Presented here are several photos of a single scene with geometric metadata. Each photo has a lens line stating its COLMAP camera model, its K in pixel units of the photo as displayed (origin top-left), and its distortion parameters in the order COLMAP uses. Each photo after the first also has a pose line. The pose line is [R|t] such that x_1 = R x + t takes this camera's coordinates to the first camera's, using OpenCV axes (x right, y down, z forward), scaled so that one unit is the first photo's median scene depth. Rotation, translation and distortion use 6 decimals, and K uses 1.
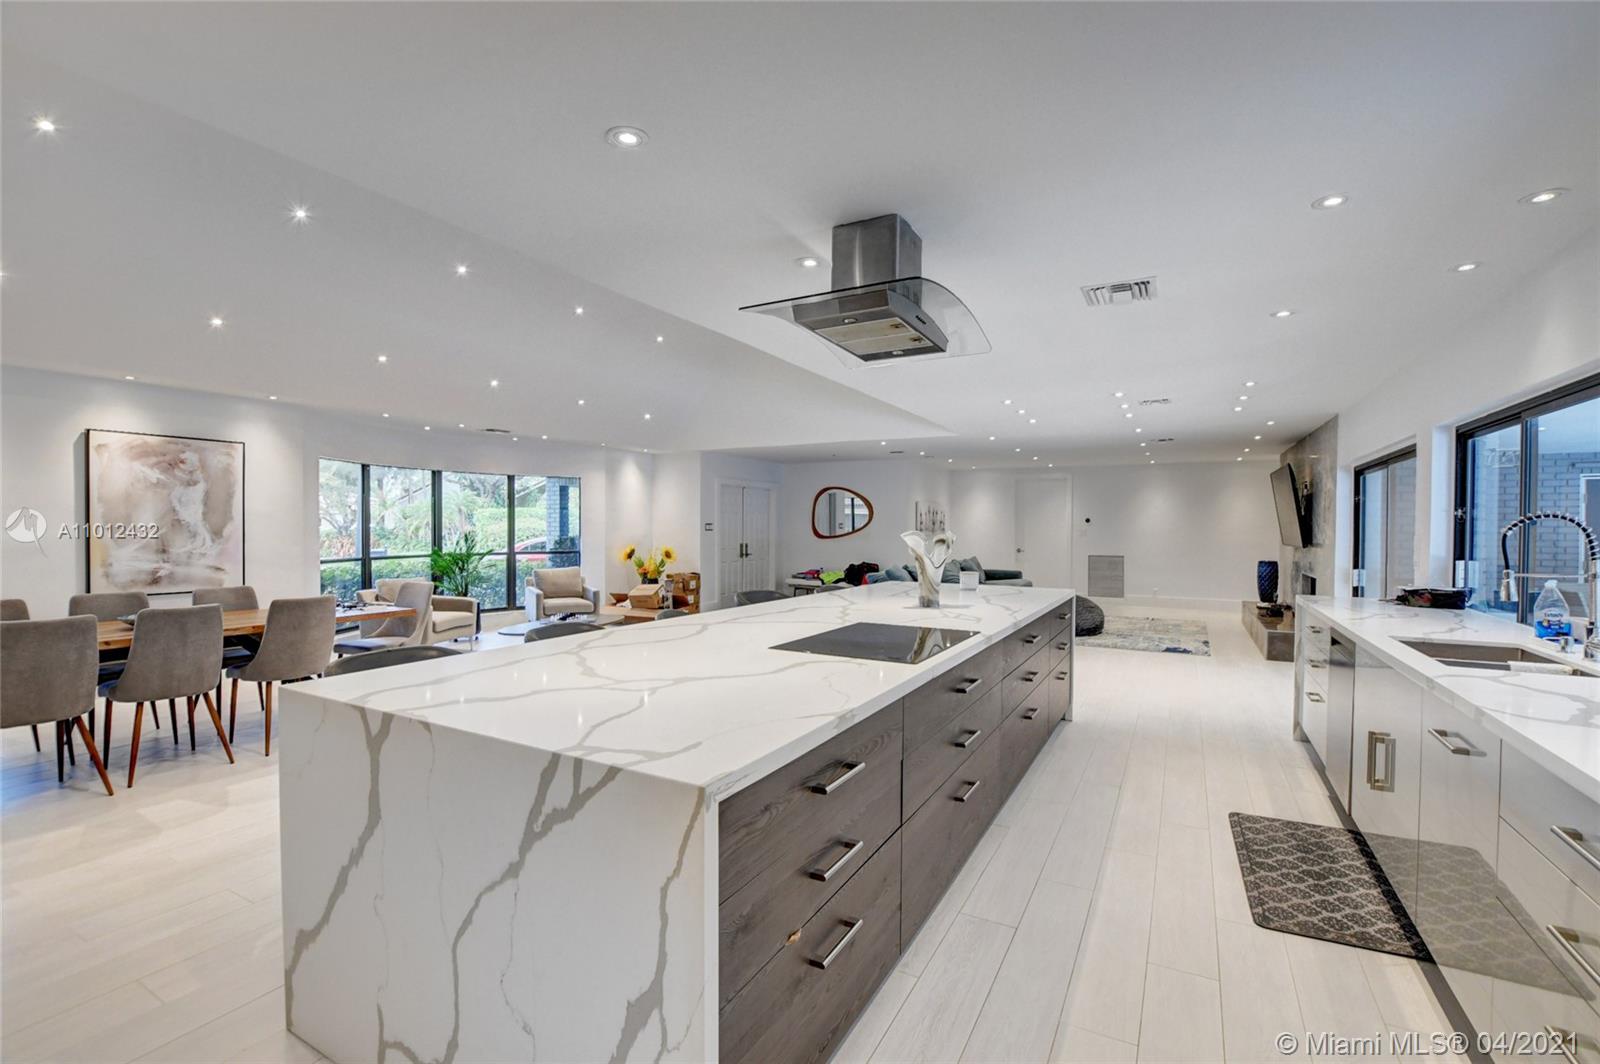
lens RADIAL K [[703.4, 0, 807.8], [0, 703.4, 538.3], [0, 0, 1]] dist [-0.030659, 0.002540]
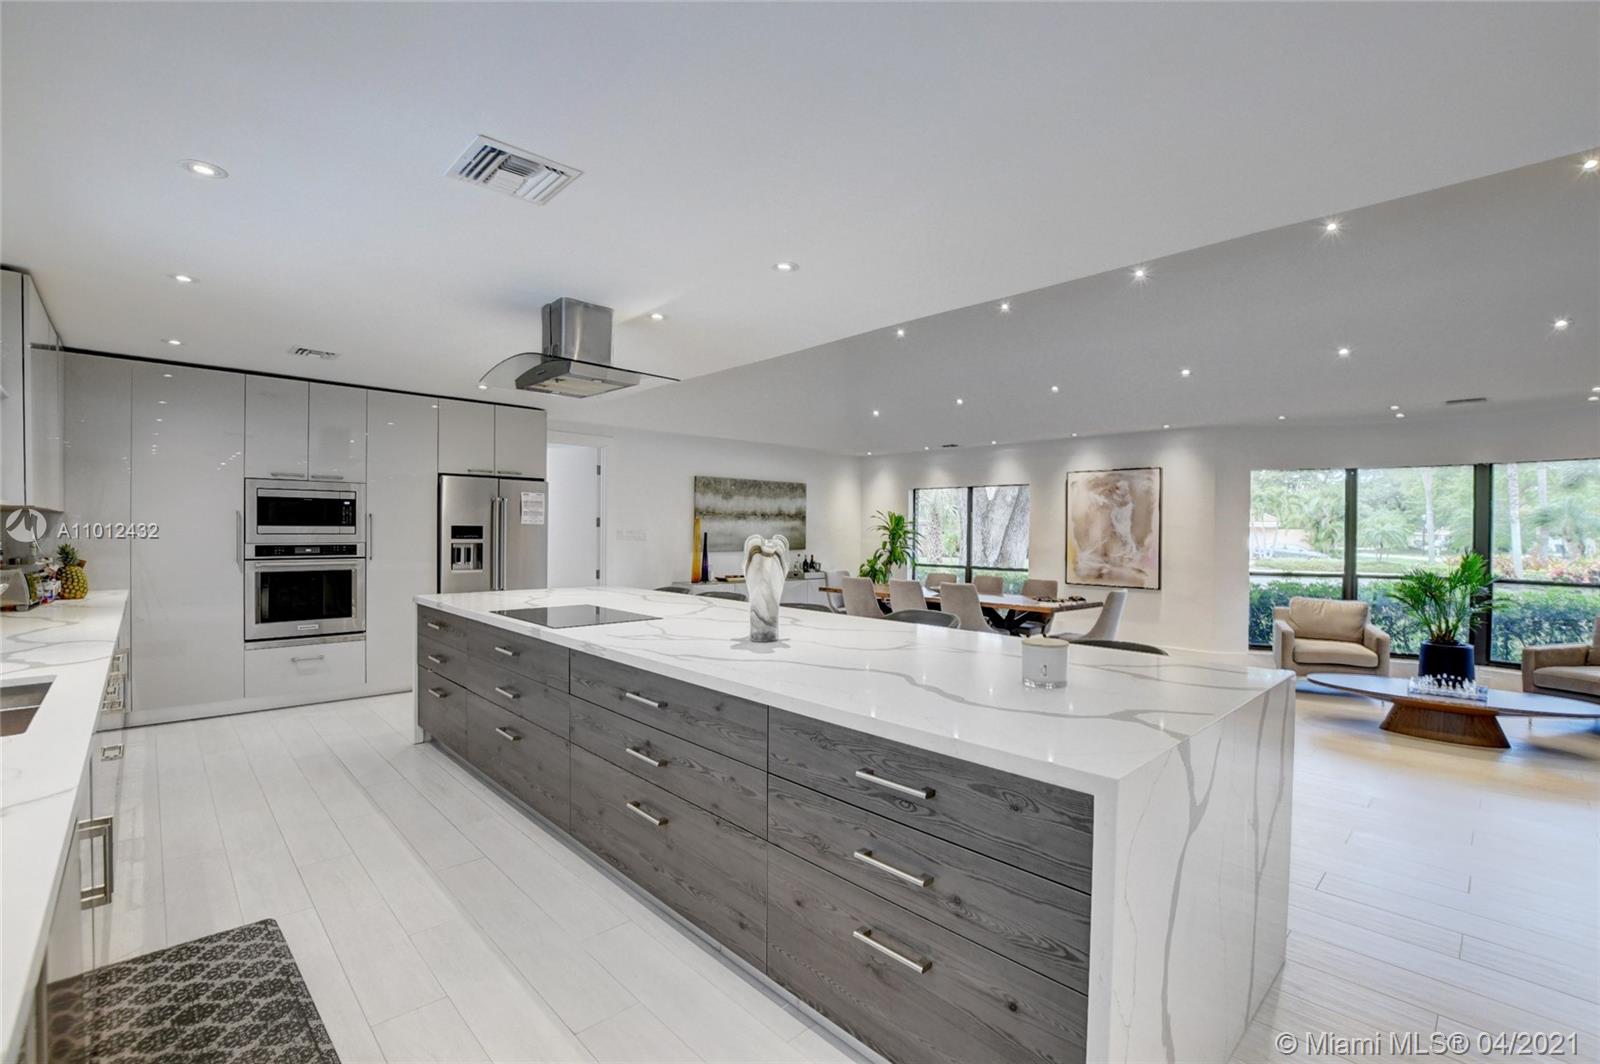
lens RADIAL K [[703.4, 0, 803.8], [0, 703.4, 538.5], [0, 0, 1]] dist [-0.030659, 0.002540]
pose [[-0.304337, 0.000959, -0.952564, 0.541423], [-0.029056, 0.999525, 0.010289, -0.009994], [0.952121, 0.030809, -0.304165, 0.801539]]
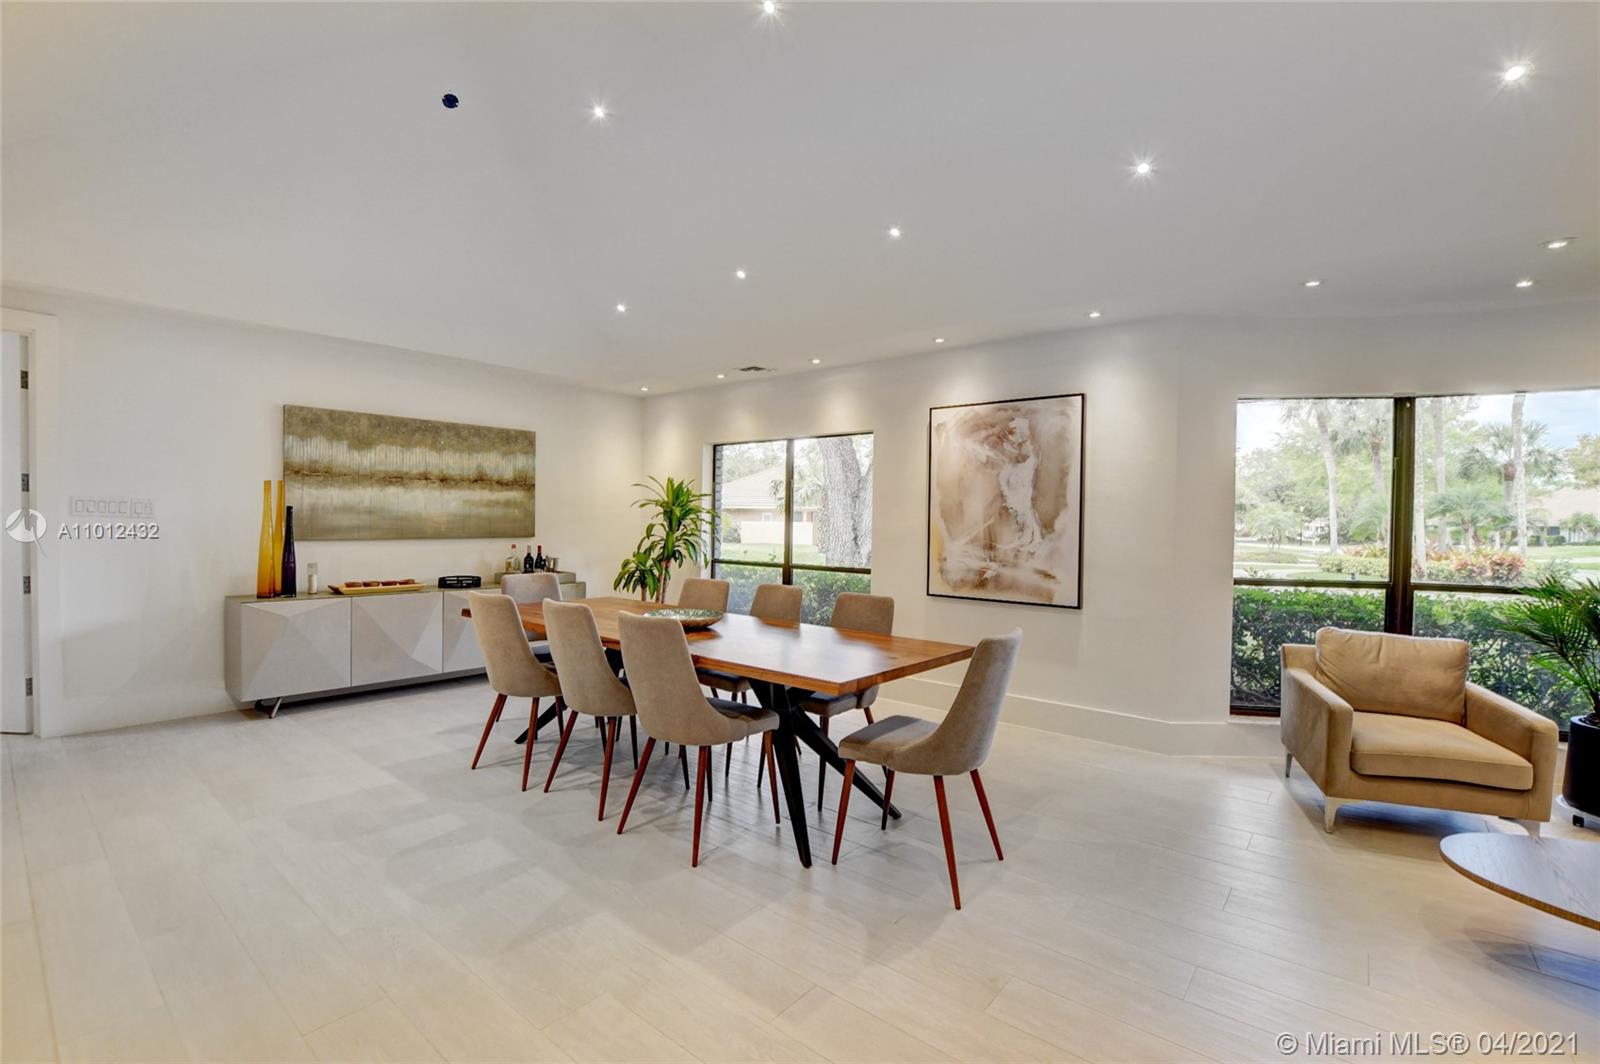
lens RADIAL K [[703.4, 0, 805.2], [0, 703.4, 535.9], [0, 0, 1]] dist [-0.030659, 0.002540]
pose [[-0.186648, 0.012317, -0.982350, -0.090300], [-0.033735, 0.999251, 0.018938, -0.002141], [0.981847, 0.036675, -0.186093, 0.886322]]
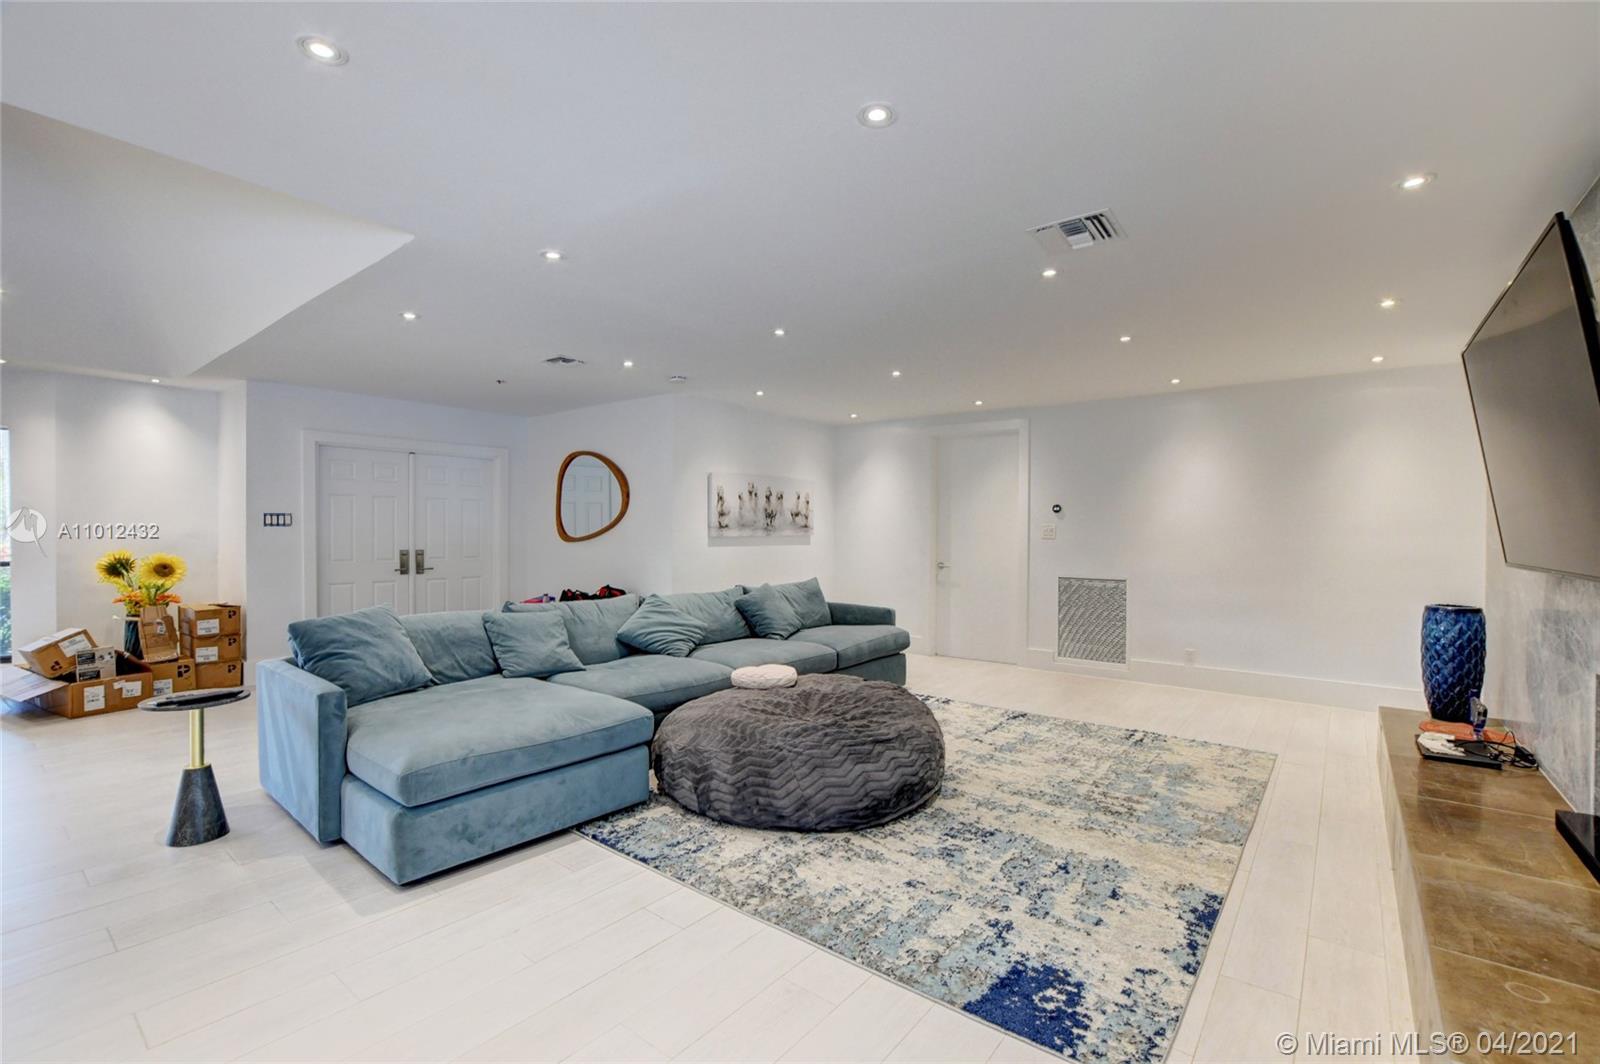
lens RADIAL K [[703.4, 0, 802.0], [0, 703.4, 535.0], [0, 0, 1]] dist [-0.030659, 0.002540]
pose [[0.985346, 0.002076, -0.170556, 0.640601], [-0.004198, 0.999918, -0.012084, 0.001441], [0.170517, 0.012623, 0.985274, 0.971504]]
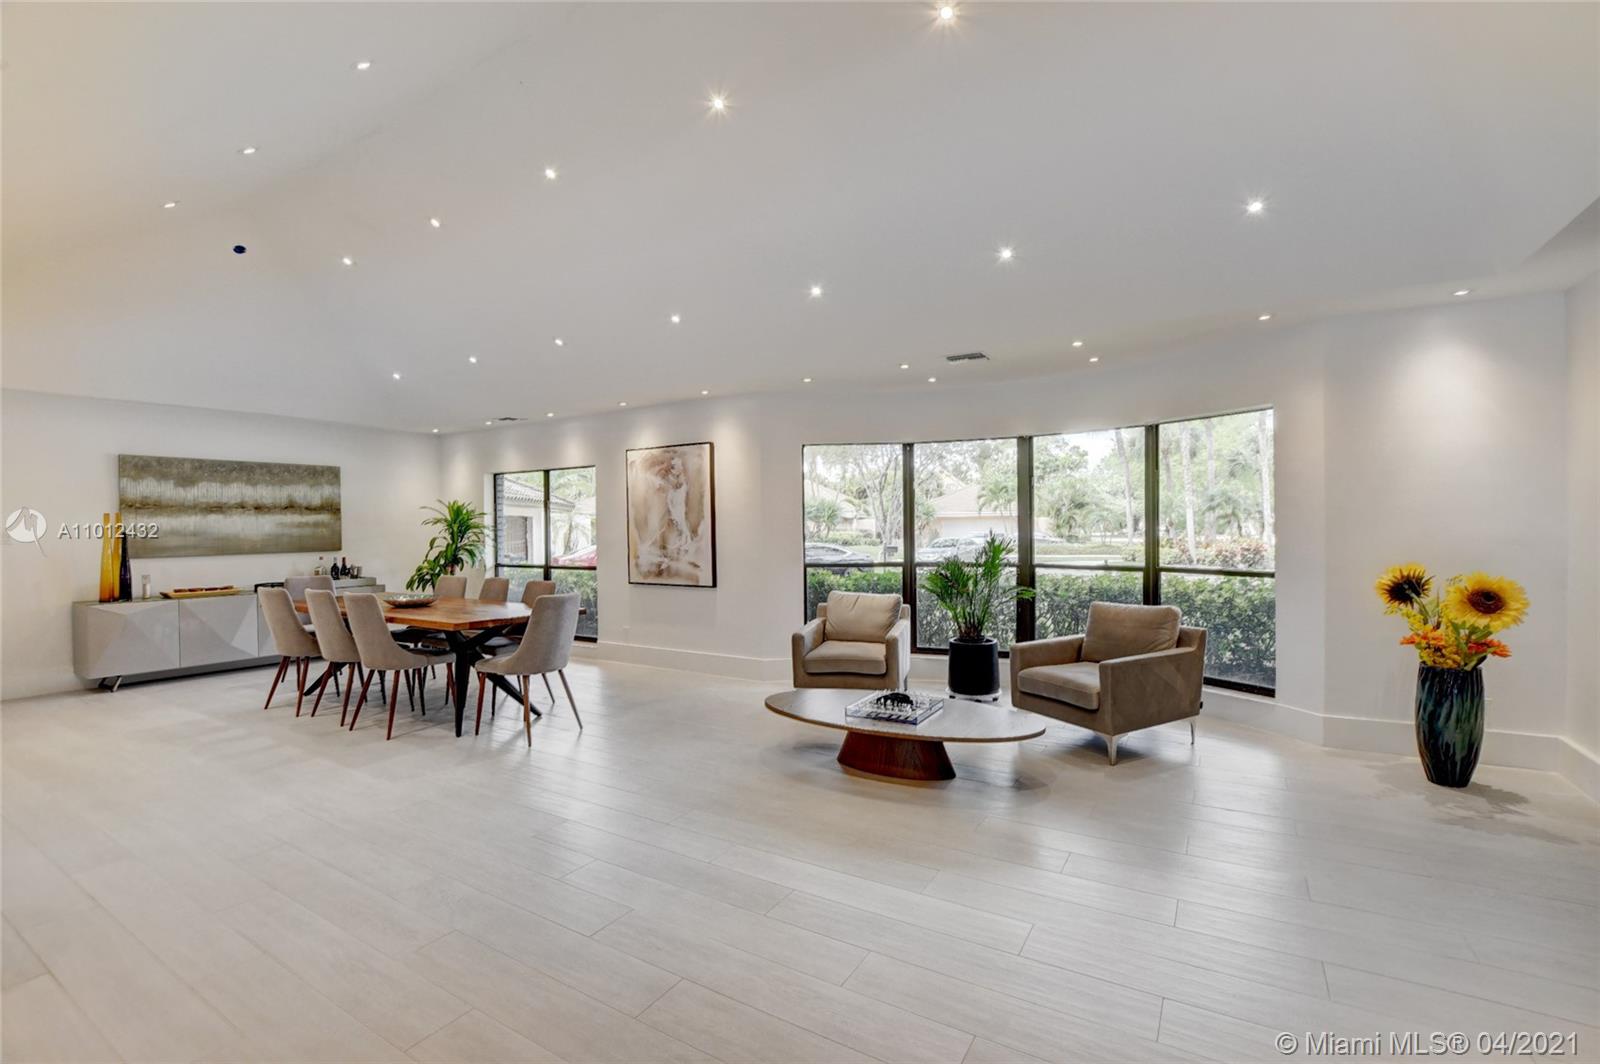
lens RADIAL K [[703.4, 0, 804.9], [0, 703.4, 535.0], [0, 0, 1]] dist [-0.030659, 0.002540]
pose [[-0.049647, 0.006442, -0.998746, 0.208977], [-0.006941, 0.999953, 0.006795, -0.010882], [0.998743, 0.007270, -0.049599, 1.220566]]
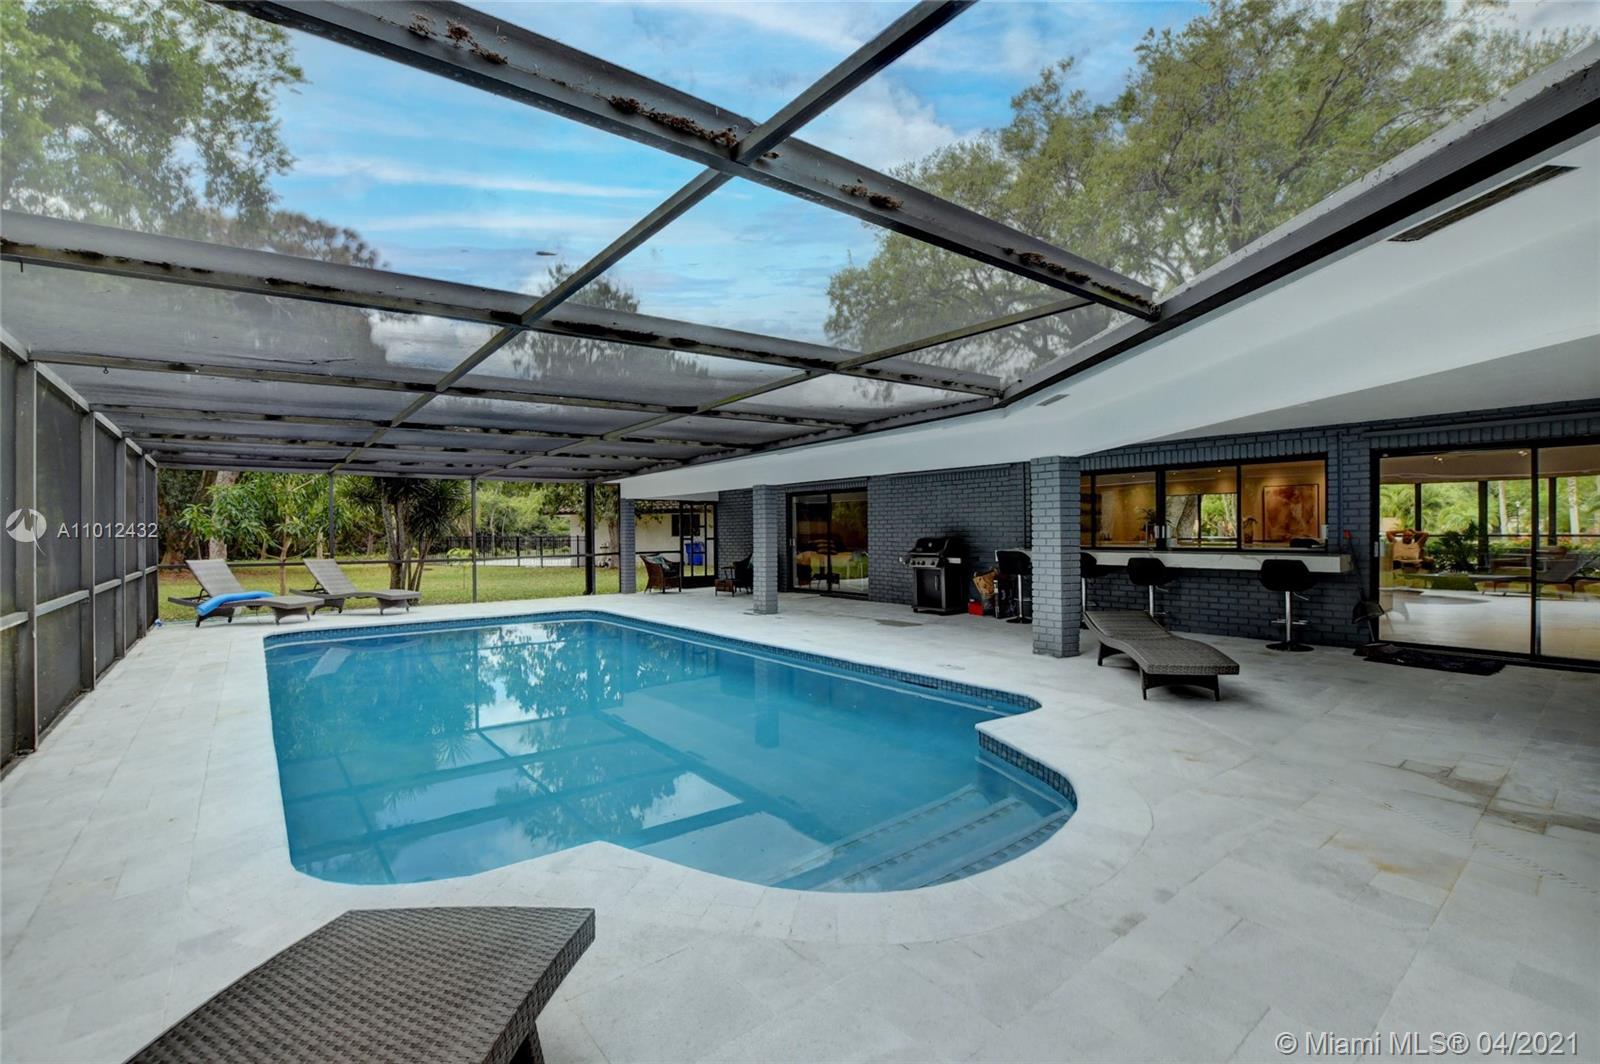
lens RADIAL K [[703.4, 0, 801.9], [0, 703.4, 531.2], [0, 0, 1]] dist [-0.030659, 0.002540]
pose [[-0.383441, -0.001838, -0.923564, 2.161674], [-0.012229, 0.999920, 0.003088, 0.041839], [0.923484, 0.012478, -0.383433, 0.270618]]
